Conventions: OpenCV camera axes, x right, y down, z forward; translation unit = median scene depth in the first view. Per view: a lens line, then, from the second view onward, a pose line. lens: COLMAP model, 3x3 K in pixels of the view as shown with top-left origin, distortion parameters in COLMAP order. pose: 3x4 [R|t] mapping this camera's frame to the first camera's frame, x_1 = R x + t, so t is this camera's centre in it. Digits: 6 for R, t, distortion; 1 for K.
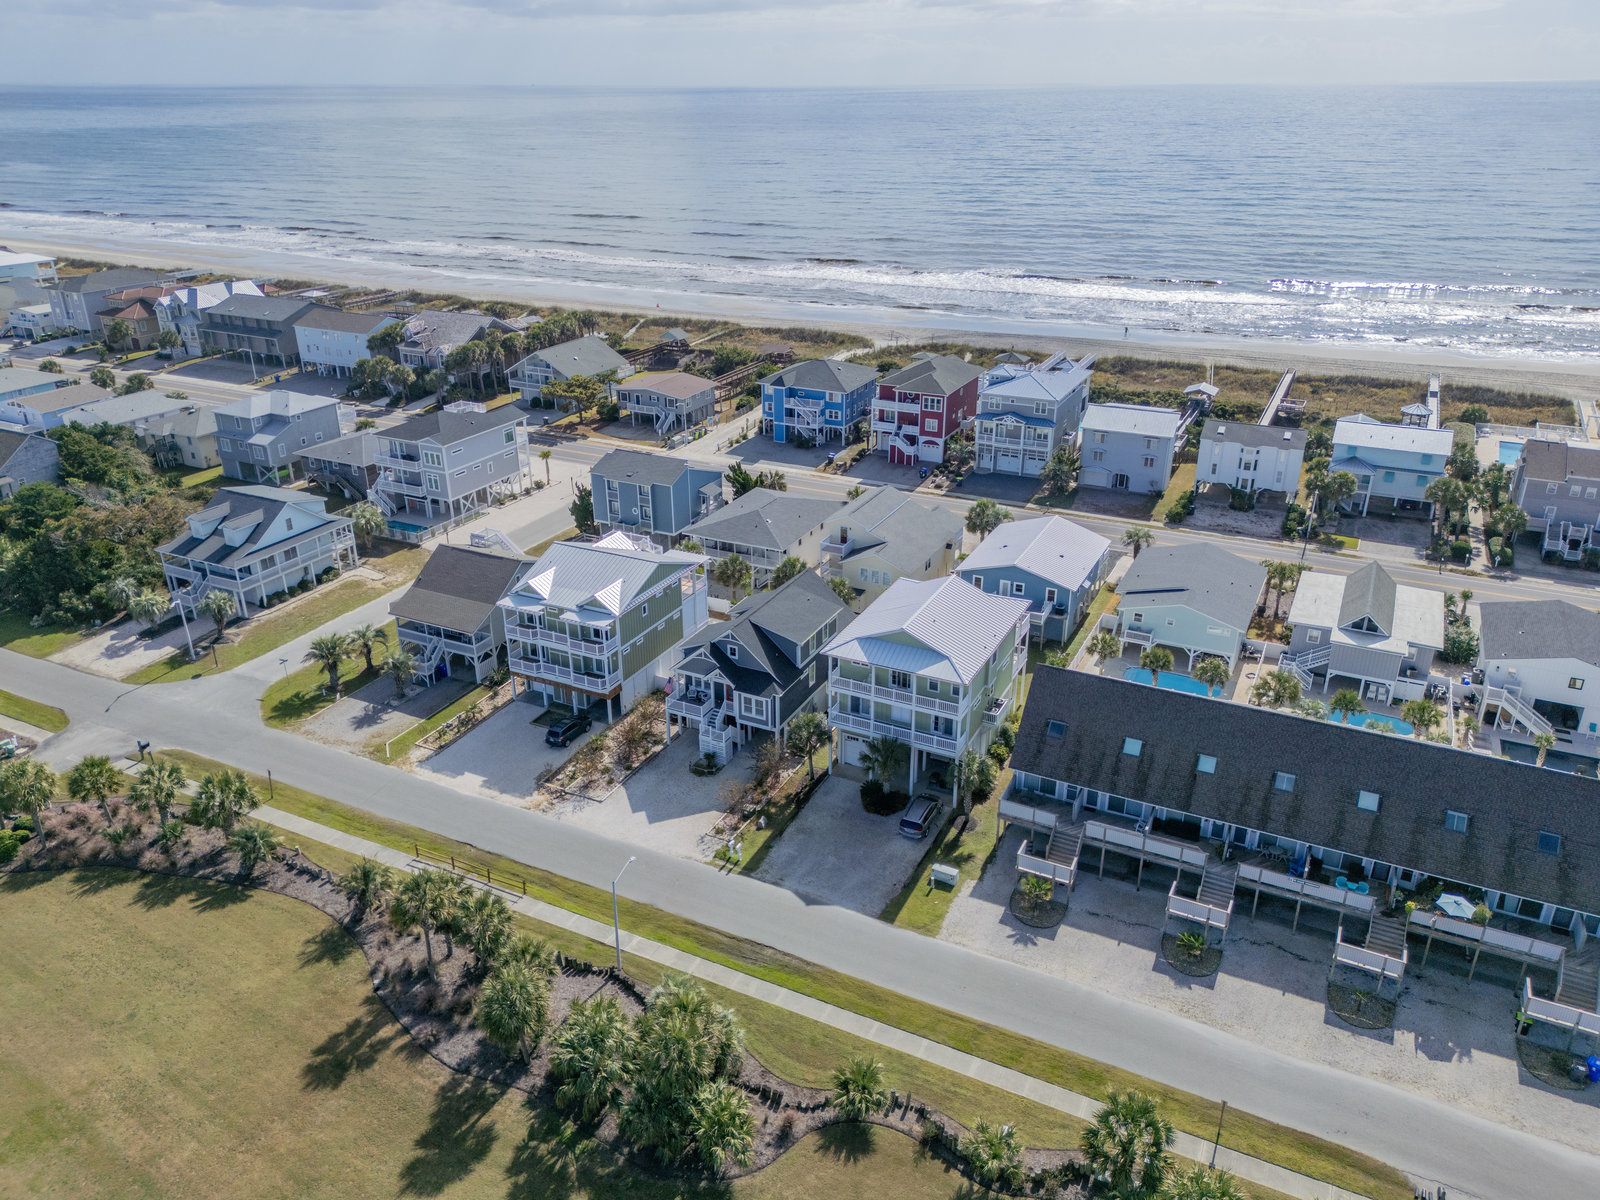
lens RADIAL K [[1146.3, 0, 810.0], [0, 1146.3, 606.9], [0, 0, 1]] dist [0.071348, -0.059727]
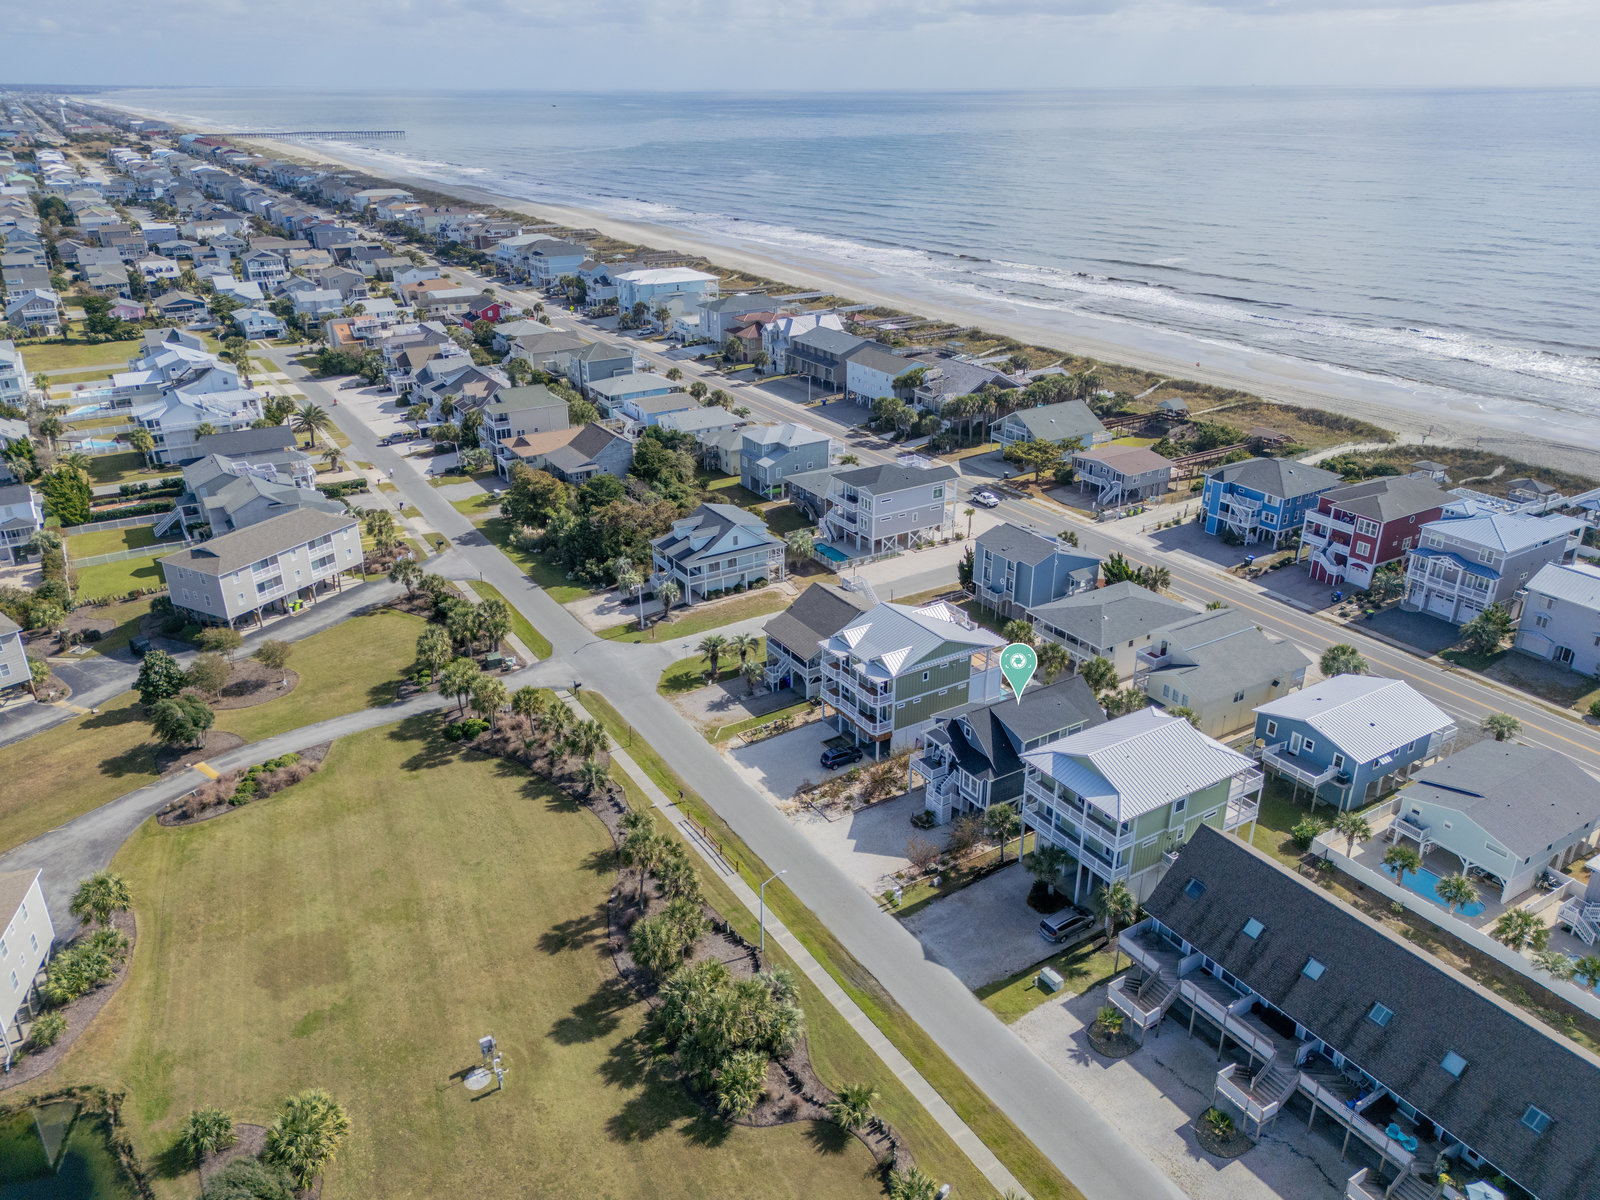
lens RADIAL K [[1146.3, 0, 805.8], [0, 1146.3, 599.4], [0, 0, 1]] dist [0.071348, -0.059727]
pose [[0.854369, 0.213092, -0.473968, 0.271700], [-0.217258, 0.974995, 0.046723, -0.095544], [0.472073, 0.063055, 0.879302, -0.096109]]
